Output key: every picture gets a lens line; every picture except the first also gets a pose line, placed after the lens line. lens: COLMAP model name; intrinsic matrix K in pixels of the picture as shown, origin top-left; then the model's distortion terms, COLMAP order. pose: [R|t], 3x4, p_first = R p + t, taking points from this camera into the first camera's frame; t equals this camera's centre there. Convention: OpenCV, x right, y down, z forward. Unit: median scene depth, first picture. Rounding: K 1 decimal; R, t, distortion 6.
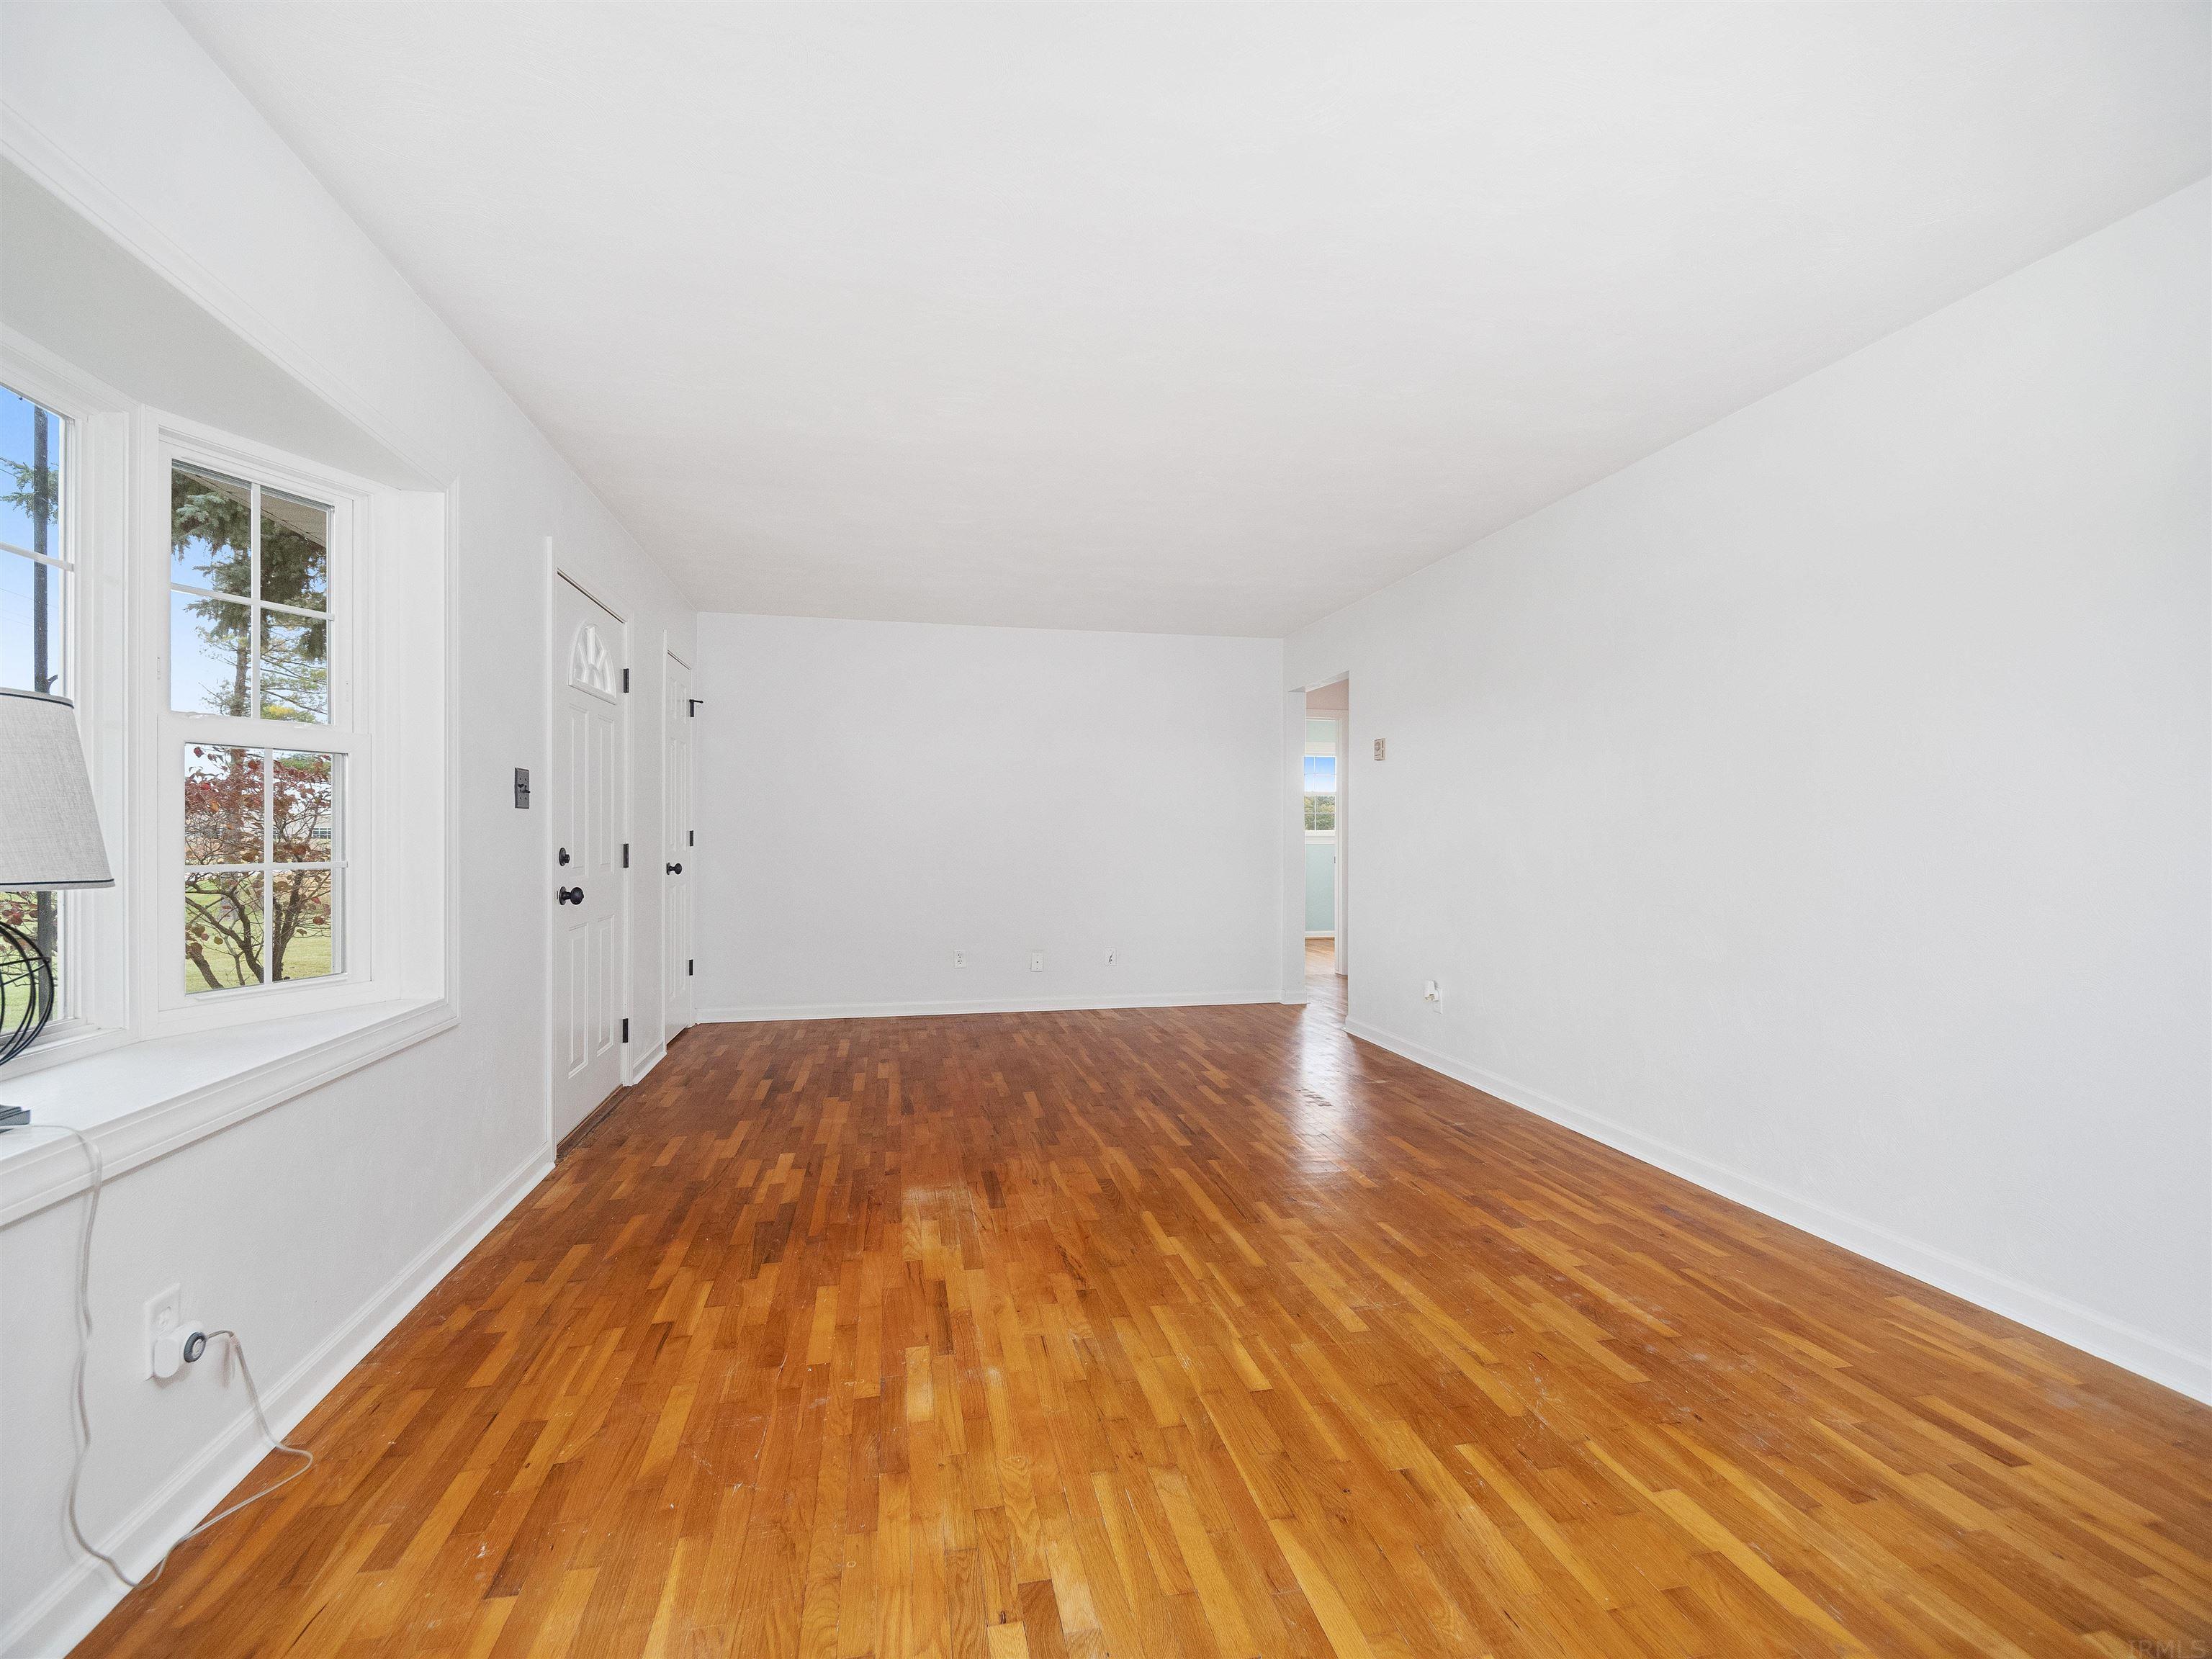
lens RADIAL K [[991.6, 0, 1105.3], [0, 991.6, 833.8], [0, 0, 1]] dist [-0.009505, -0.000797]
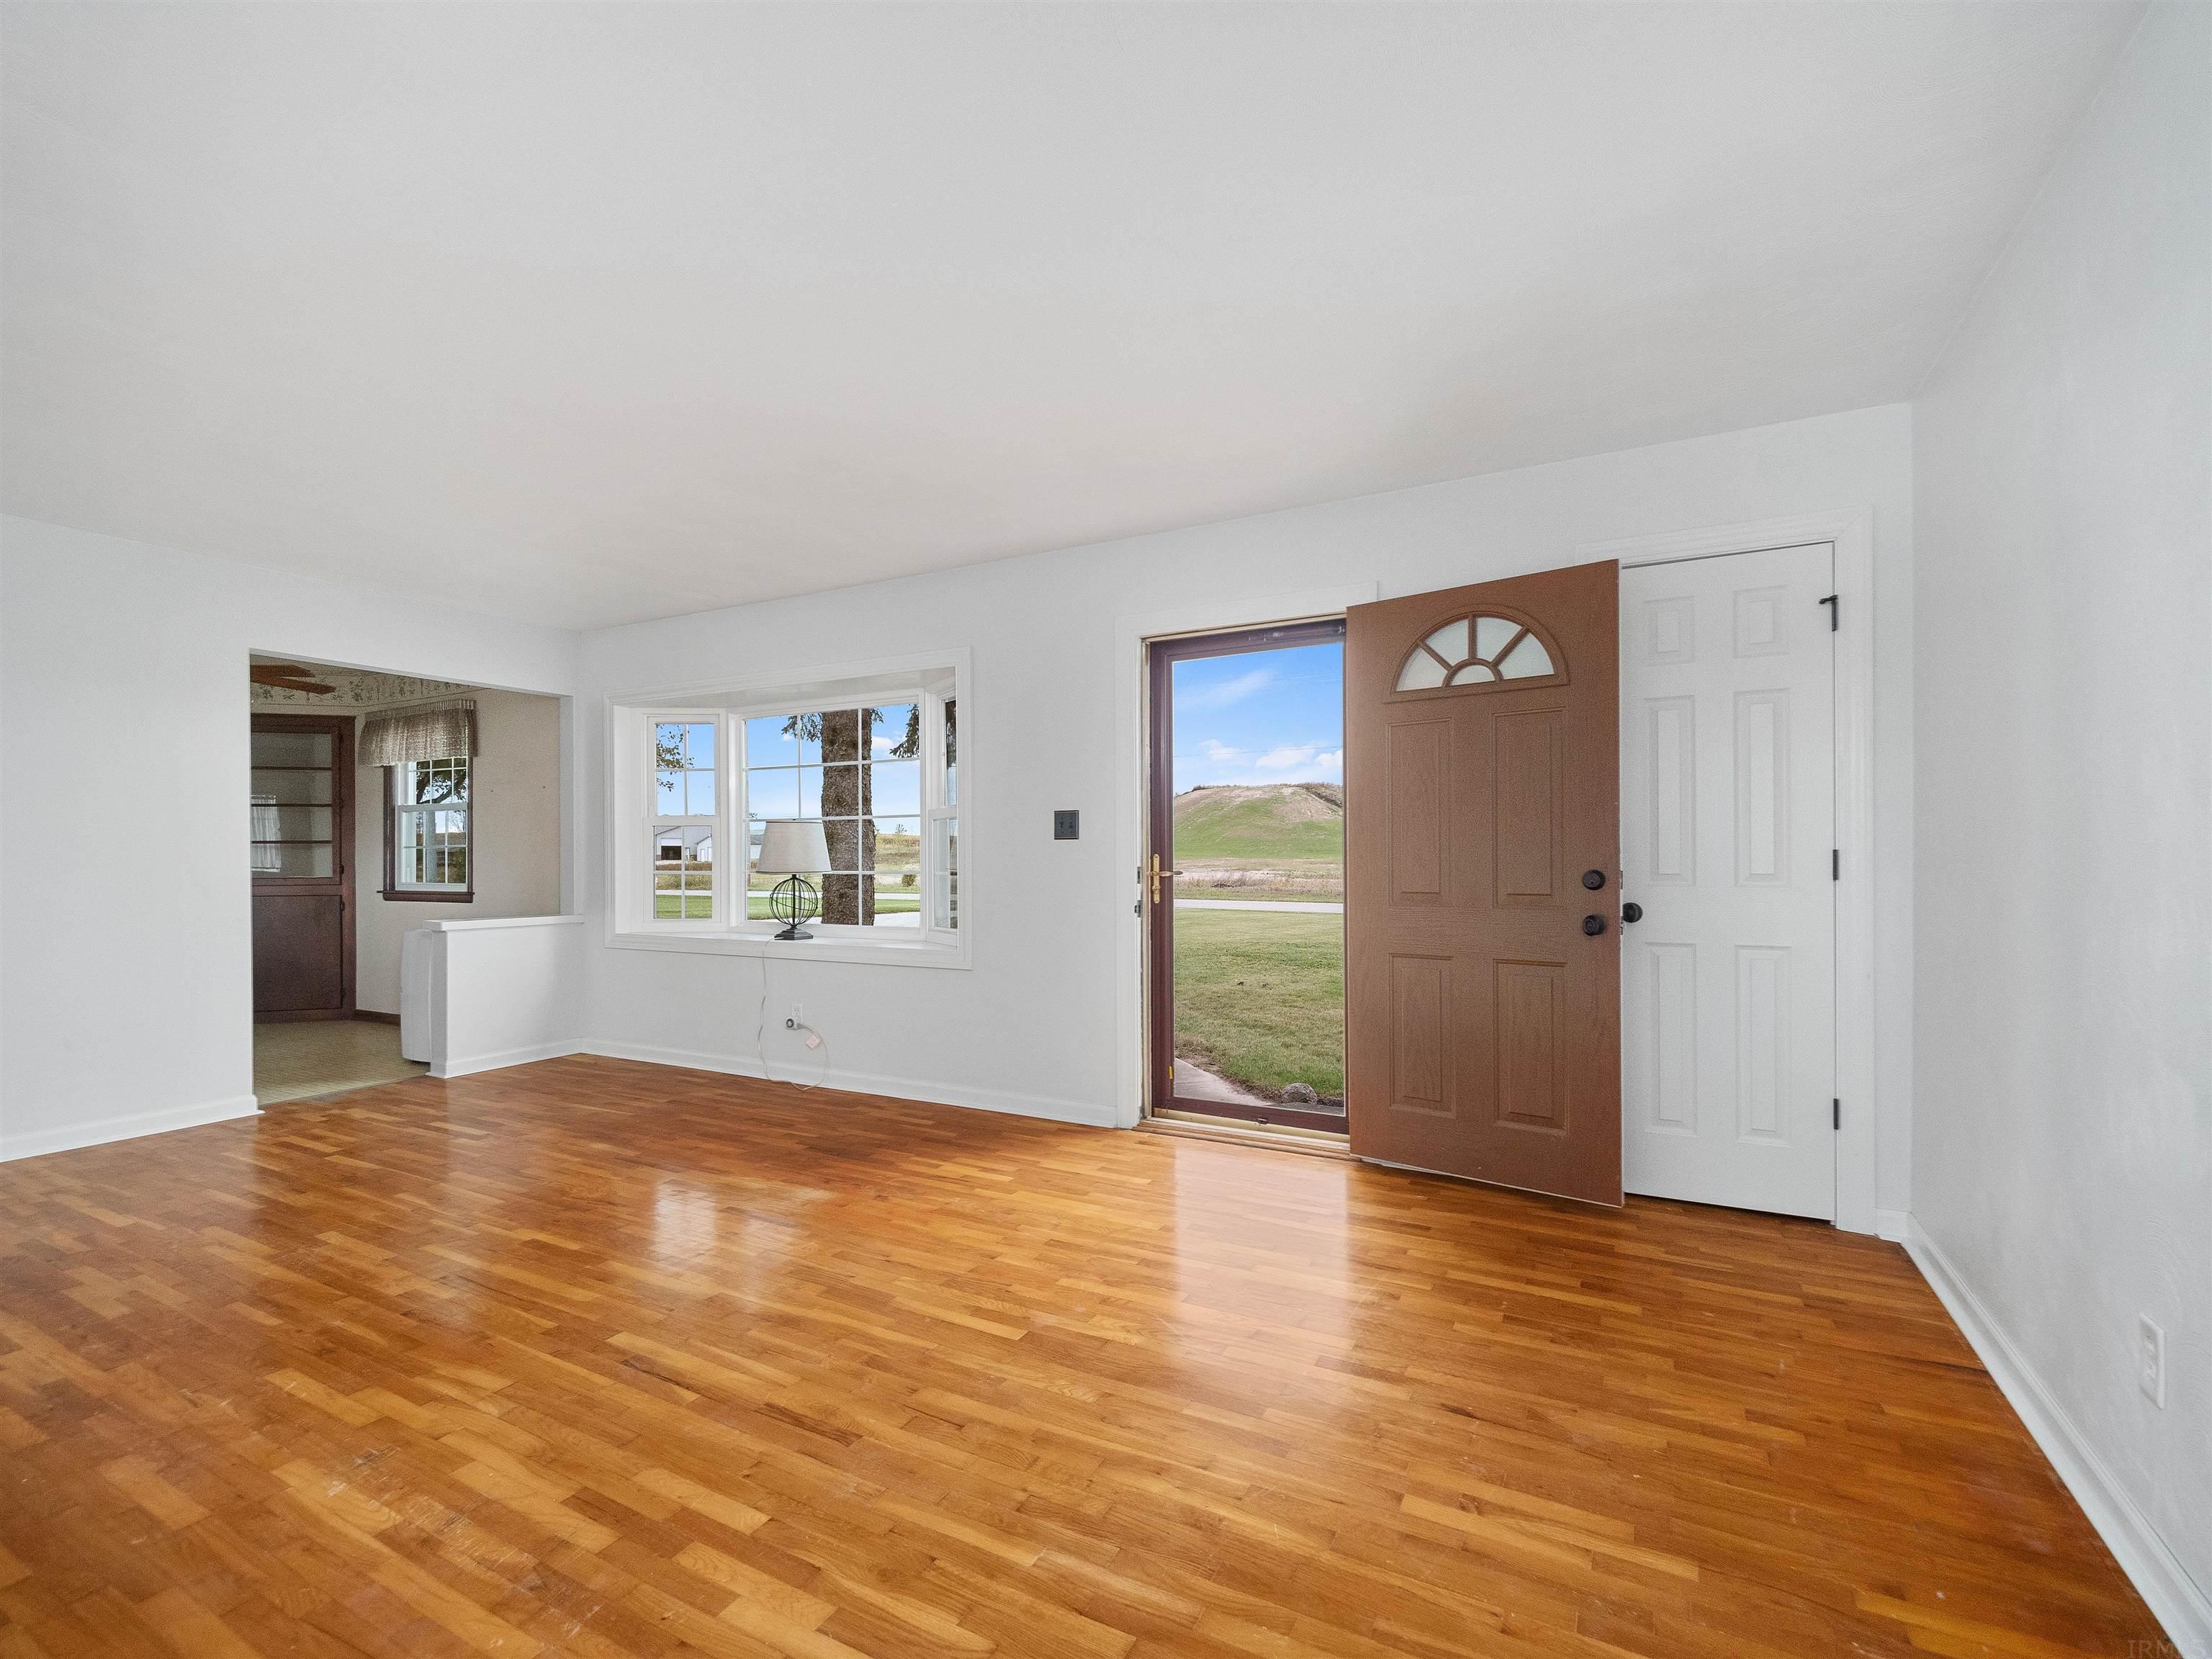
lens RADIAL K [[991.6, 0, 1109.6], [0, 991.6, 852.5], [0, 0, 1]] dist [-0.009505, -0.000797]
pose [[-0.642061, -0.001470, -0.766652, 0.577749], [0.005979, 0.999958, -0.006925, 0.000686], [0.766630, -0.009030, -0.642025, 2.593663]]
